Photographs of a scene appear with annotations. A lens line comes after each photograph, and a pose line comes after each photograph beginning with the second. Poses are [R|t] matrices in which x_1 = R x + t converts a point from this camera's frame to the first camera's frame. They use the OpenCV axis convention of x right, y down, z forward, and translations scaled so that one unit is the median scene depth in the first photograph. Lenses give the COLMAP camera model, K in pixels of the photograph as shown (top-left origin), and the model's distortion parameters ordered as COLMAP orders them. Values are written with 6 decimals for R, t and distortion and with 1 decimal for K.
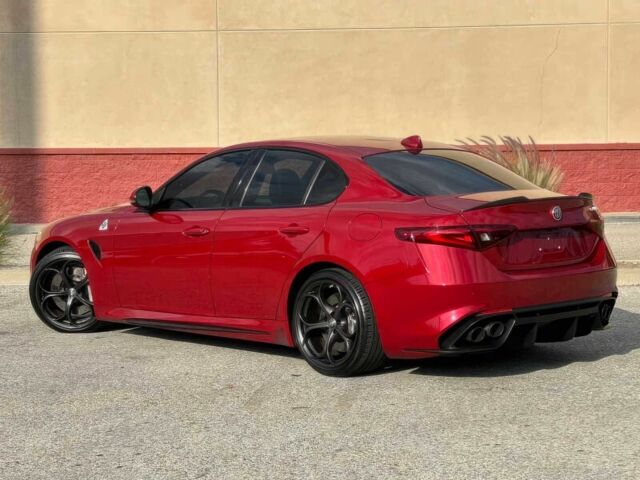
lens RADIAL K [[1517.7, 0, 320.0], [0, 1517.7, 240.0], [0, 0, 1]] dist [0.271491, -0.791757]
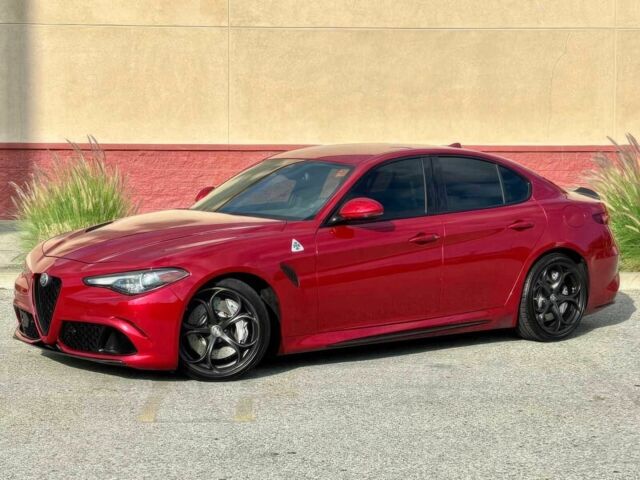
lens RADIAL K [[1517.7, 0, 320.0], [0, 1517.7, 240.0], [0, 0, 1]] dist [0.271491, -0.791757]
pose [[0.991289, 0.004045, 0.131645, -0.138737], [-0.004814, 0.999973, 0.005520, -0.004514], [-0.131619, -0.006106, 0.991282, 0.009311]]
